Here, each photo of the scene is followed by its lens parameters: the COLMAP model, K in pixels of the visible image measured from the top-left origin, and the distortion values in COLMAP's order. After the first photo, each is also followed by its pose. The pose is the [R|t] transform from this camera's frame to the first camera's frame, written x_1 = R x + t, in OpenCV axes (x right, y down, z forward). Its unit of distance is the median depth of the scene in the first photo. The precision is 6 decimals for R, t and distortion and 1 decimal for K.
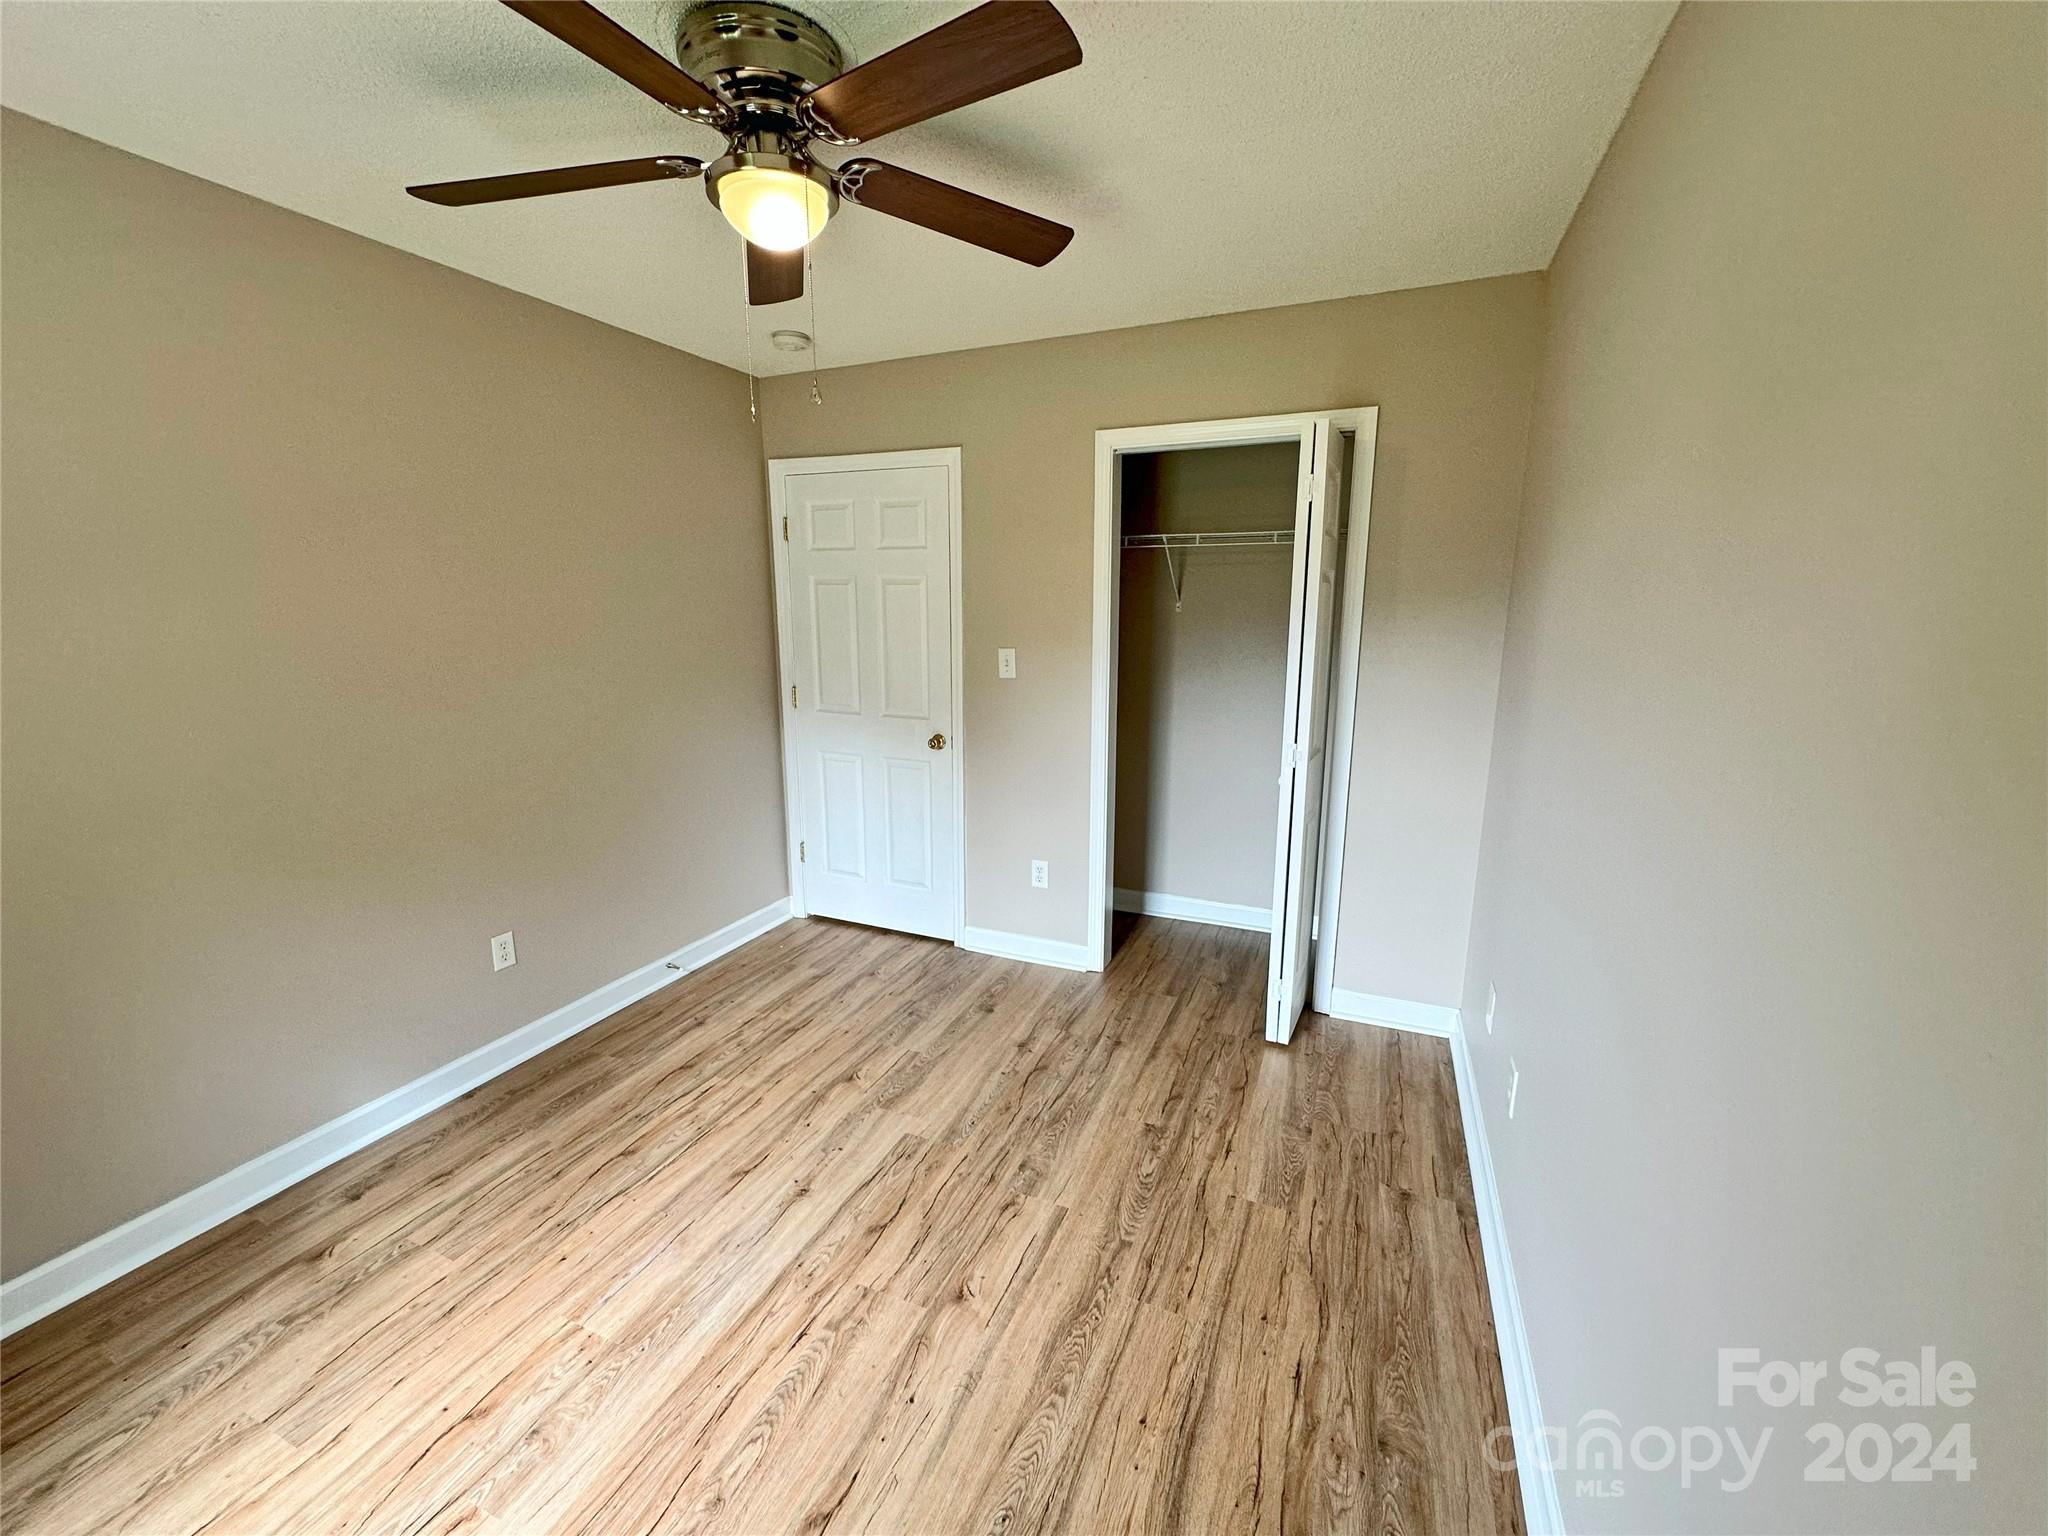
lens RADIAL K [[816.8, 0, 1018.9], [0, 816.8, 765.6], [0, 0, 1]] dist [-0.001750, 0.000682]
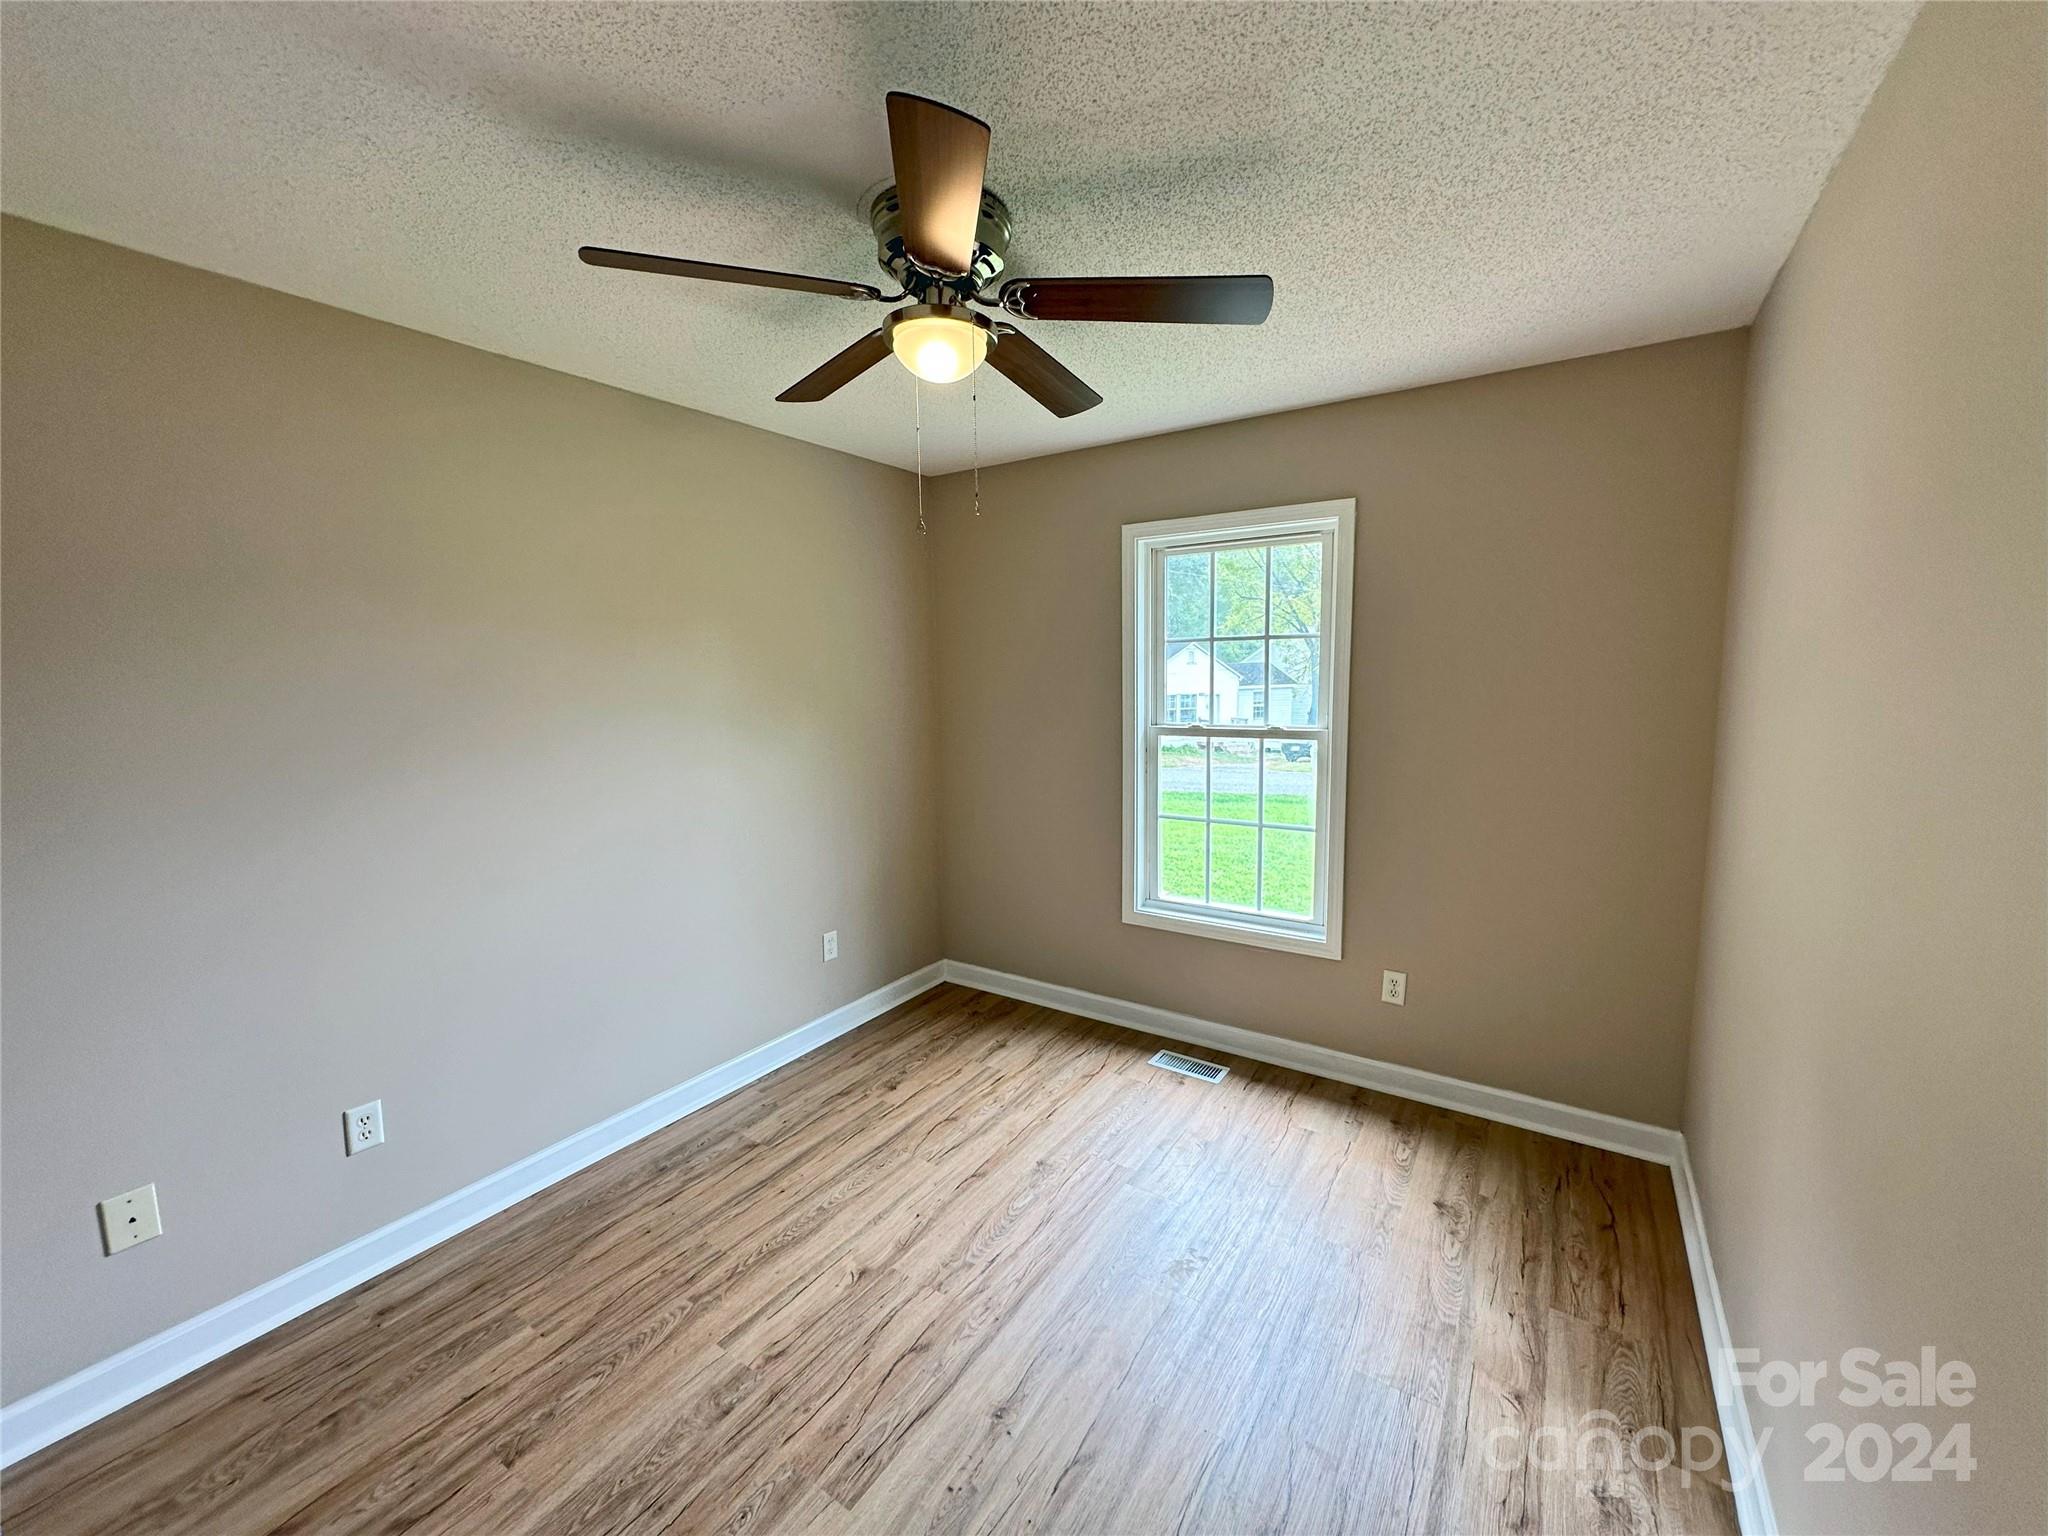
lens RADIAL K [[816.8, 0, 1017.9], [0, 816.8, 763.0], [0, 0, 1]] dist [-0.001750, 0.000682]
pose [[-0.983422, -0.005306, 0.181256, -0.417718], [0.051153, 0.950859, 0.305369, -0.332359], [-0.173969, 0.309578, -0.934824, 1.523652]]
